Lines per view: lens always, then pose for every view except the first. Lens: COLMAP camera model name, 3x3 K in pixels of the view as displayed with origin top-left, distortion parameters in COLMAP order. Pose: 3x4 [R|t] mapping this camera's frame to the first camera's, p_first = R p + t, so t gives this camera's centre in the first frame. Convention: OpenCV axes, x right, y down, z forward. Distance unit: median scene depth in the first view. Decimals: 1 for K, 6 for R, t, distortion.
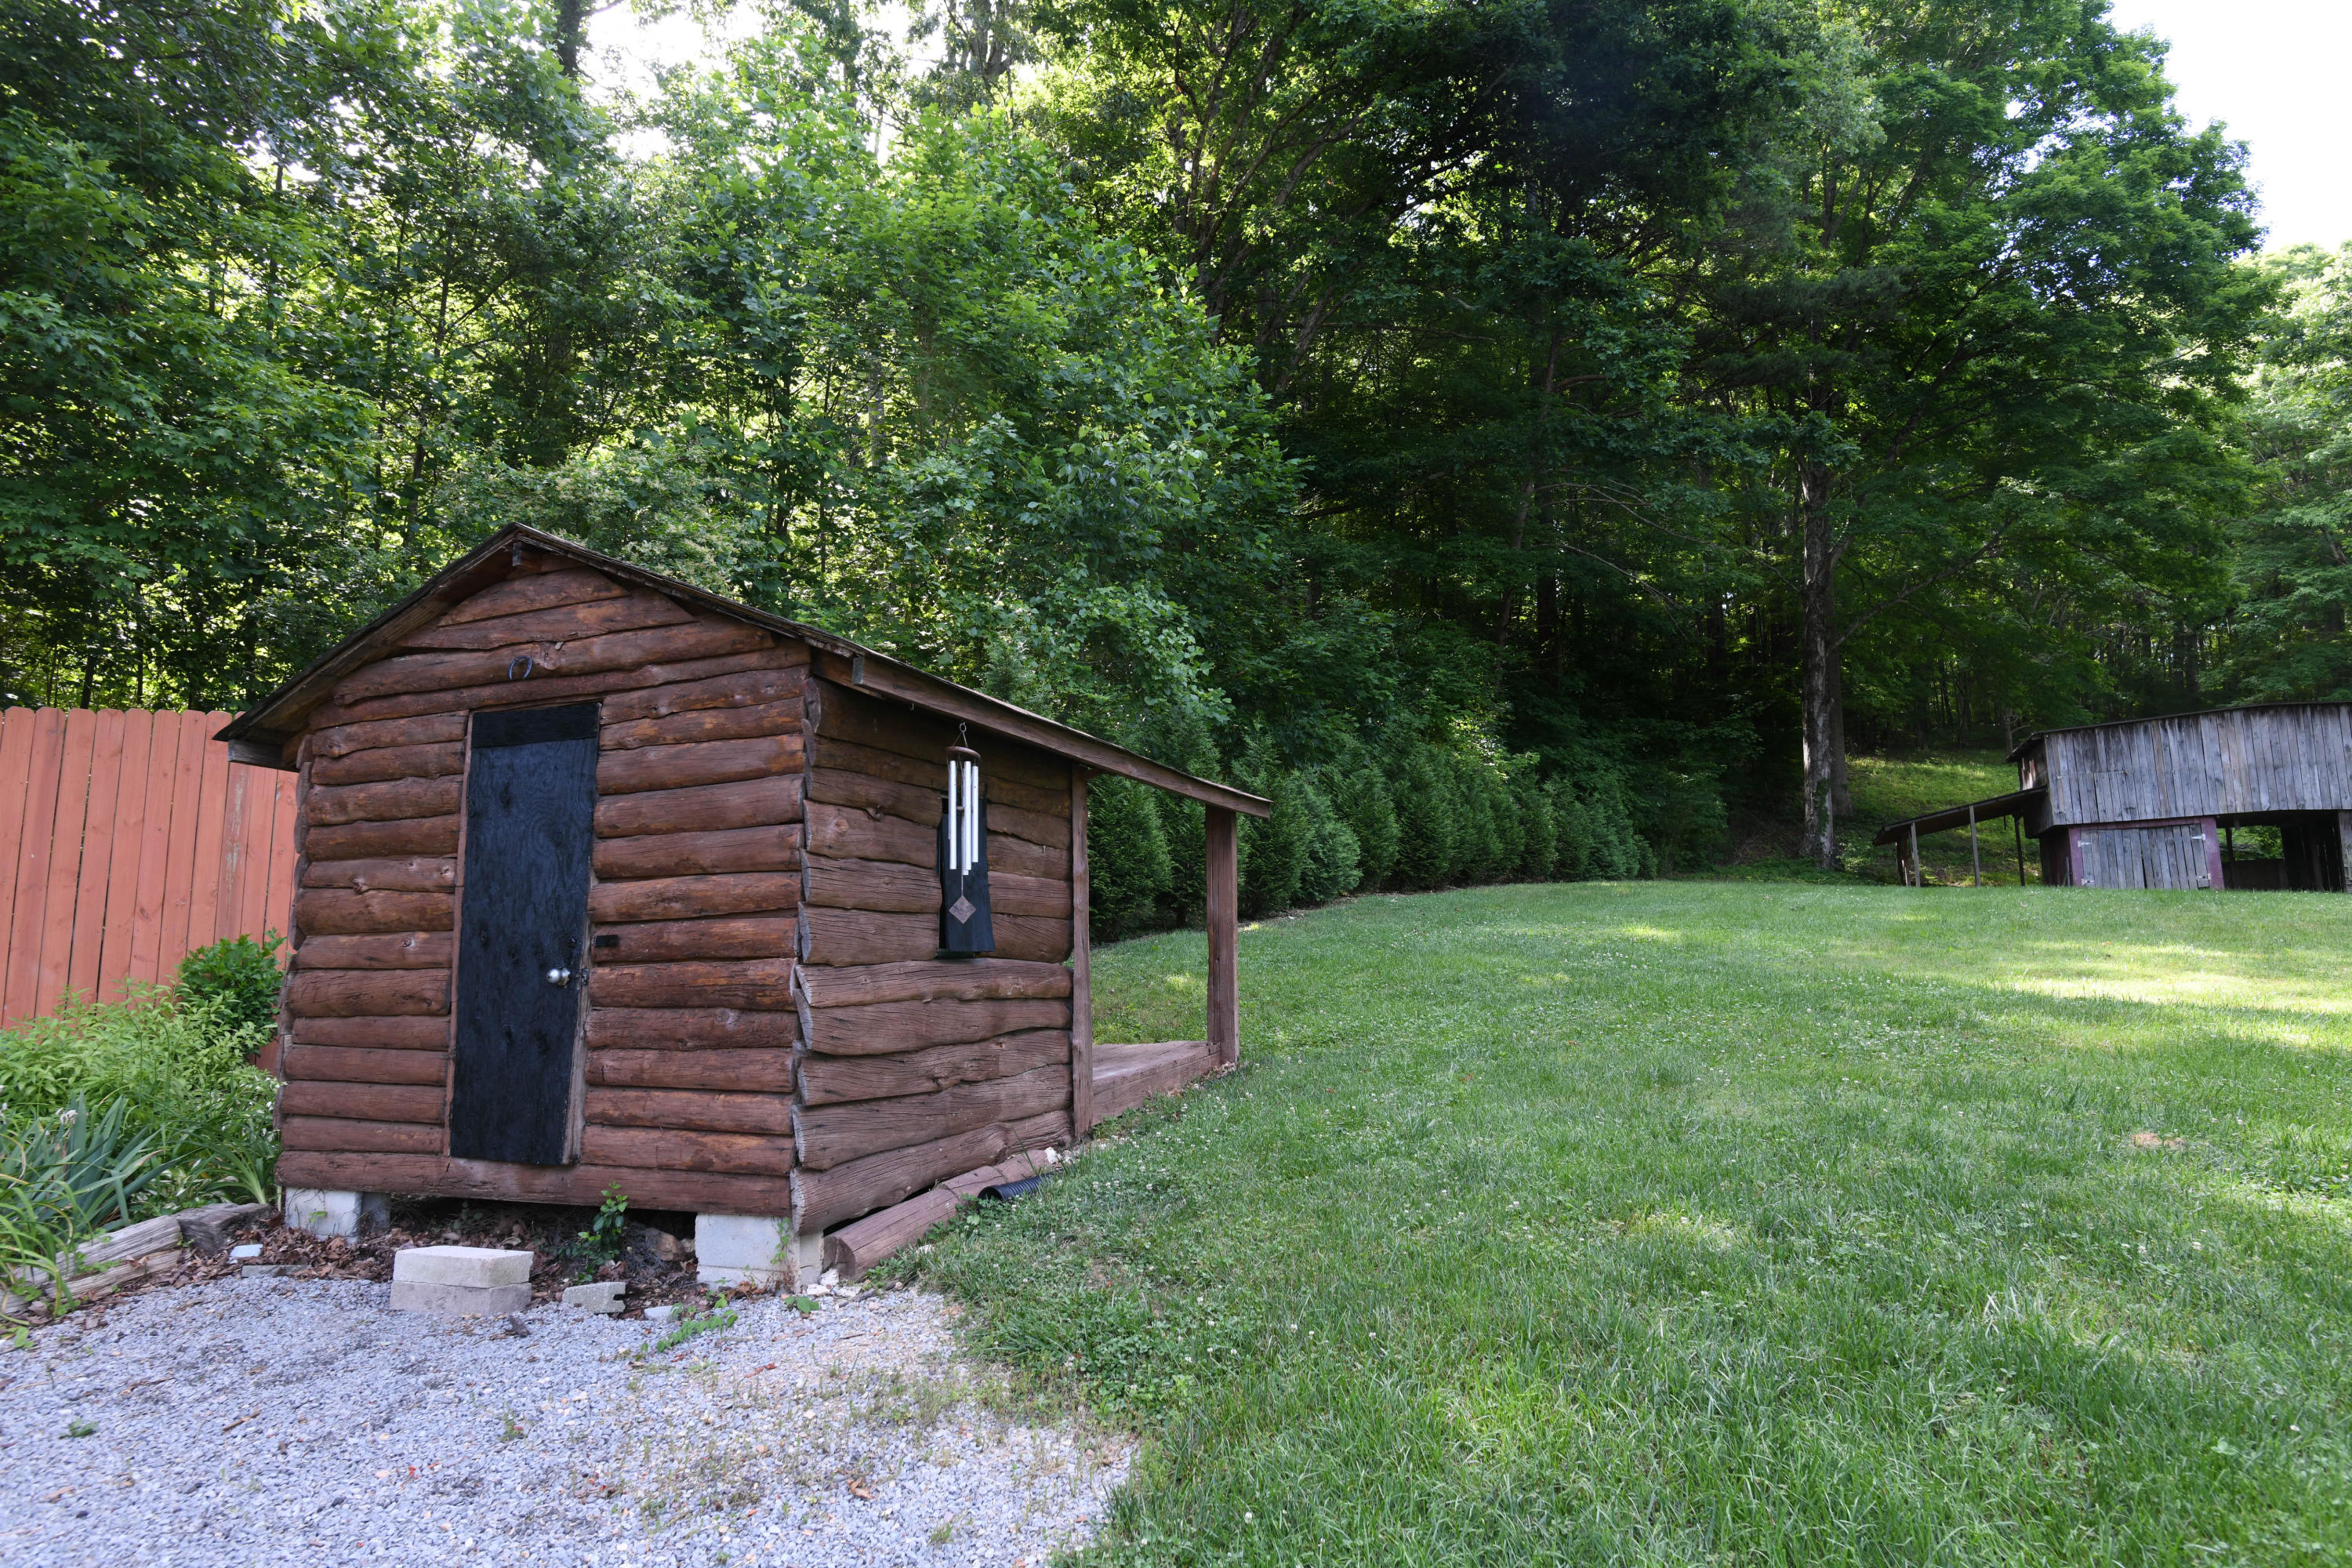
lens RADIAL K [[1338.8, 0, 1201.3], [0, 1338.8, 756.2], [0, 0, 1]] dist [-0.026917, 0.013500]
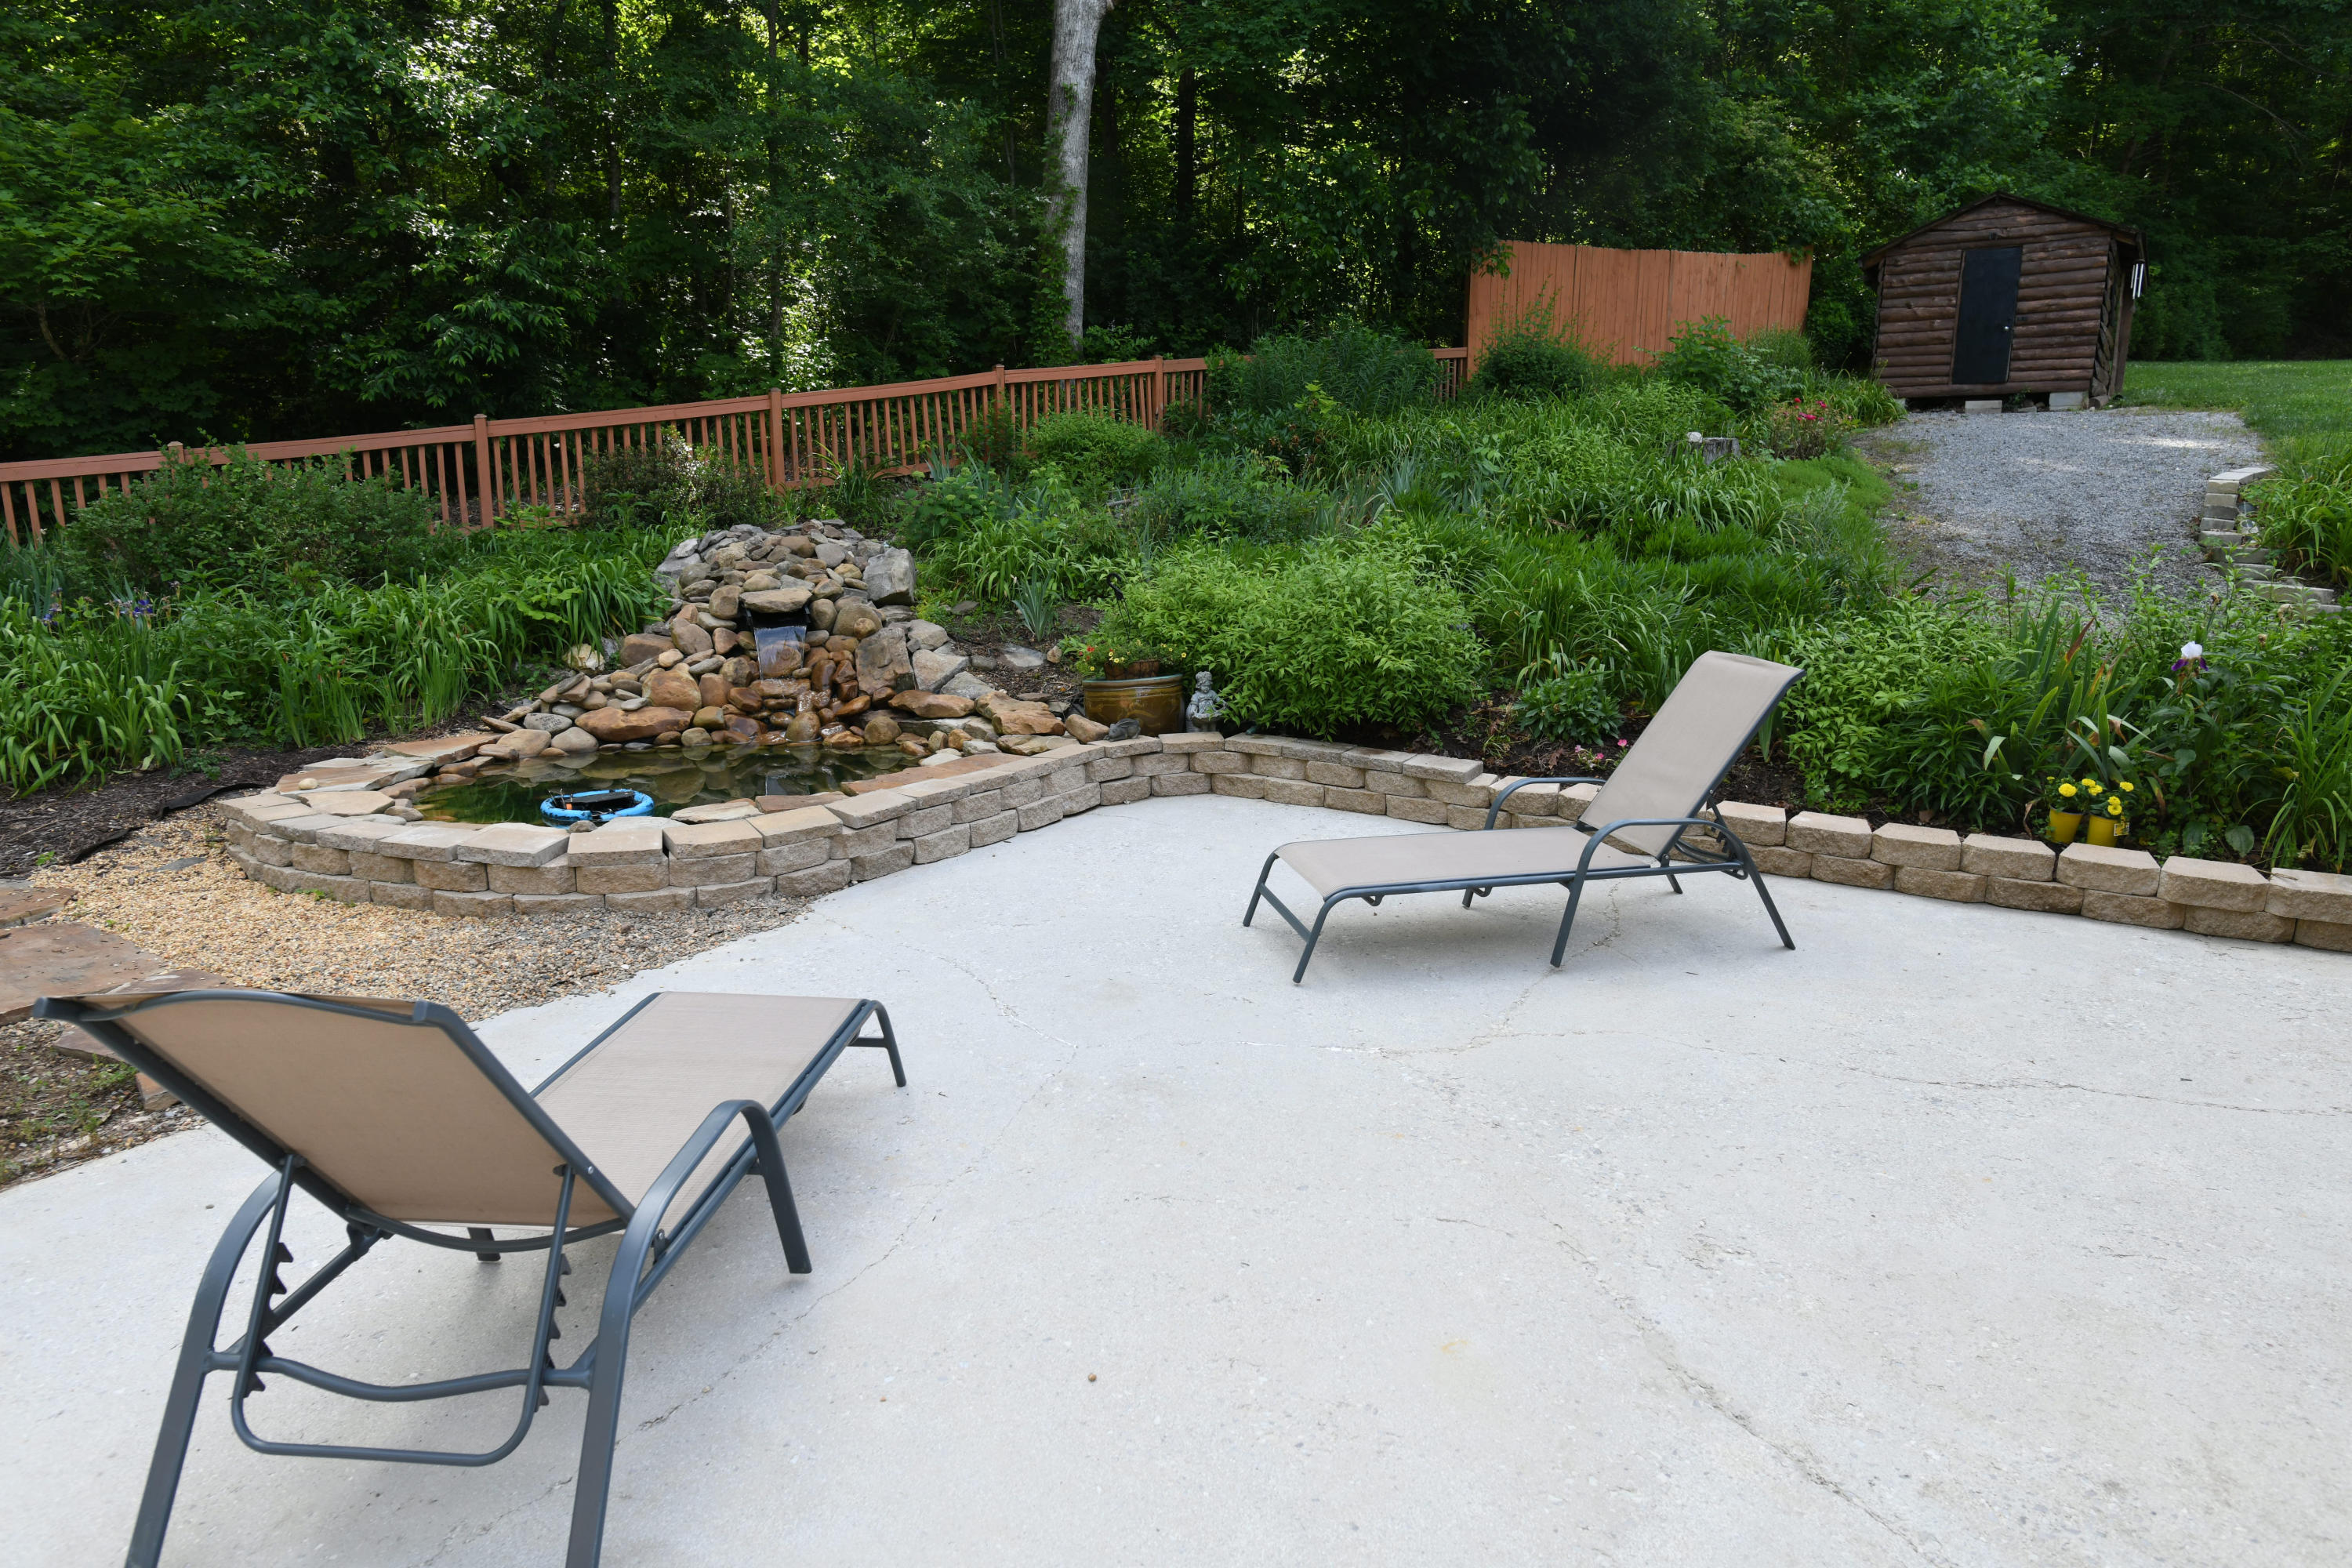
lens RADIAL K [[1338.8, 0, 1172.2], [0, 1338.8, 788.4], [0, 0, 1]] dist [-0.026917, 0.013500]
pose [[0.966222, 0.077635, -0.245739, -0.266677], [0.014163, 0.936107, 0.351430, 0.005939], [0.257321, -0.343040, 0.903388, -0.512589]]
